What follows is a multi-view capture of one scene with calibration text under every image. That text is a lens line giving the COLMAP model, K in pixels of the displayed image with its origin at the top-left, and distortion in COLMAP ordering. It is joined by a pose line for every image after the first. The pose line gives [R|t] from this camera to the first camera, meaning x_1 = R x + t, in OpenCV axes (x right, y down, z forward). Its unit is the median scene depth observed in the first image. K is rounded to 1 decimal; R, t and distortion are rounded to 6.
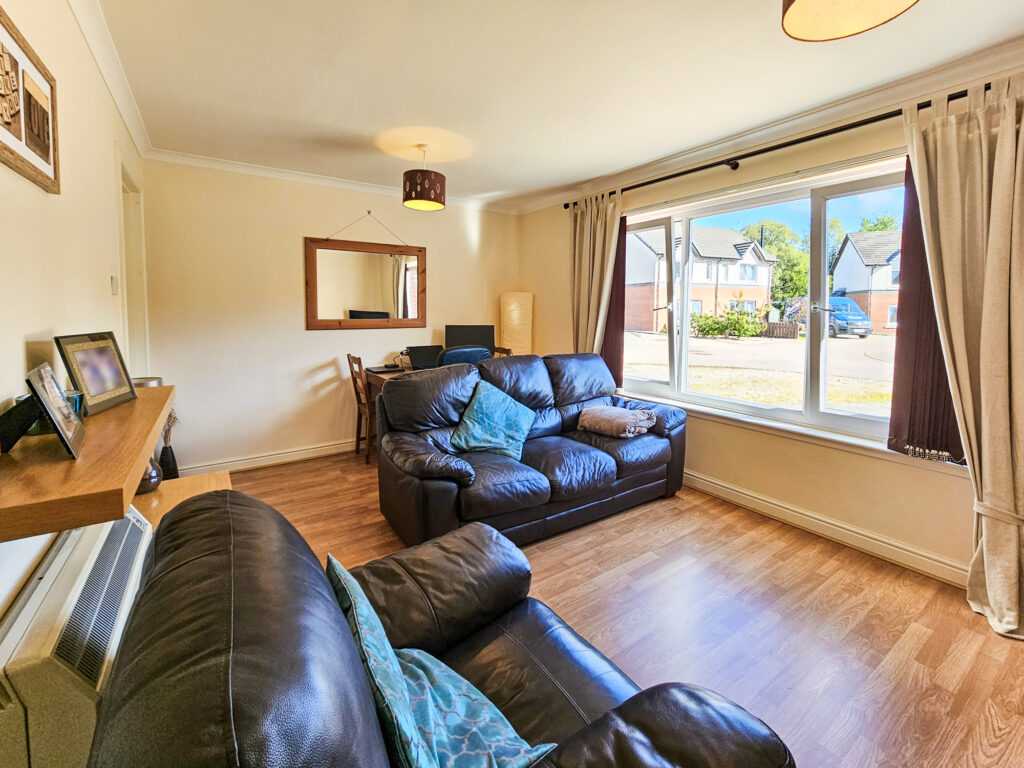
lens RADIAL K [[438.5, 0, 507.0], [0, 438.5, 334.8], [0, 0, 1]] dist [-0.002429, -0.000217]
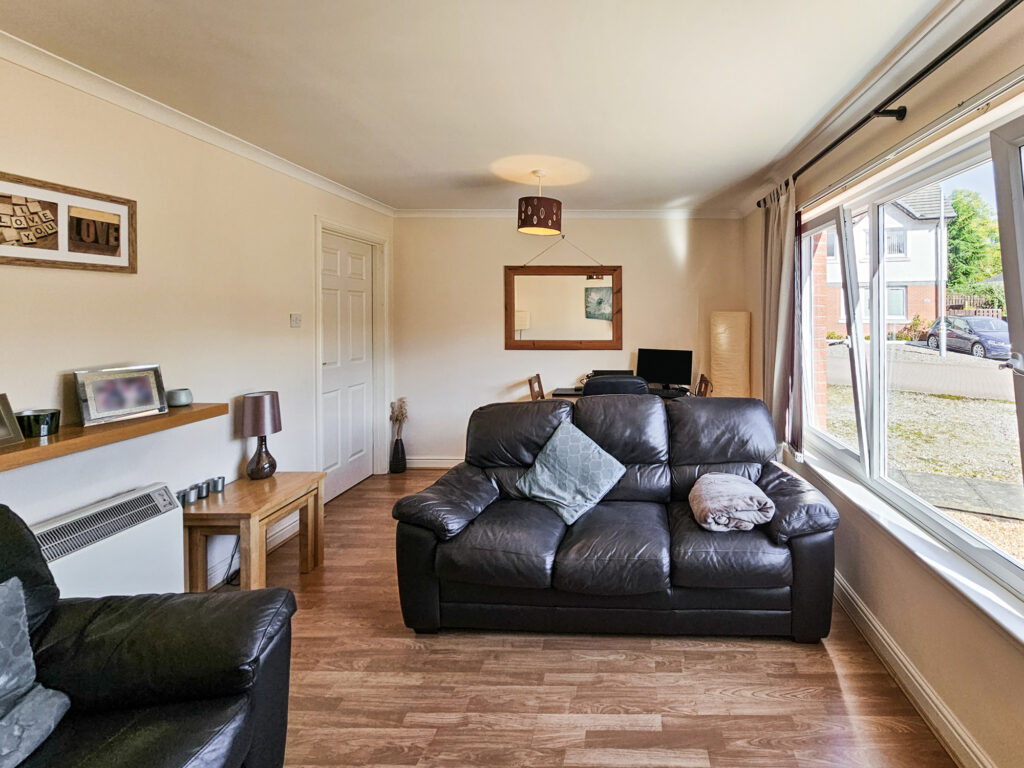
lens RADIAL K [[438.5, 0, 476.4], [0, 438.5, 323.6], [0, 0, 1]] dist [-0.002429, -0.000217]
pose [[0.824134, -0.003799, -0.566382, 0.315426], [-0.033246, 0.997929, -0.055069, -0.039619], [0.565418, 0.064214, 0.822301, 0.163593]]
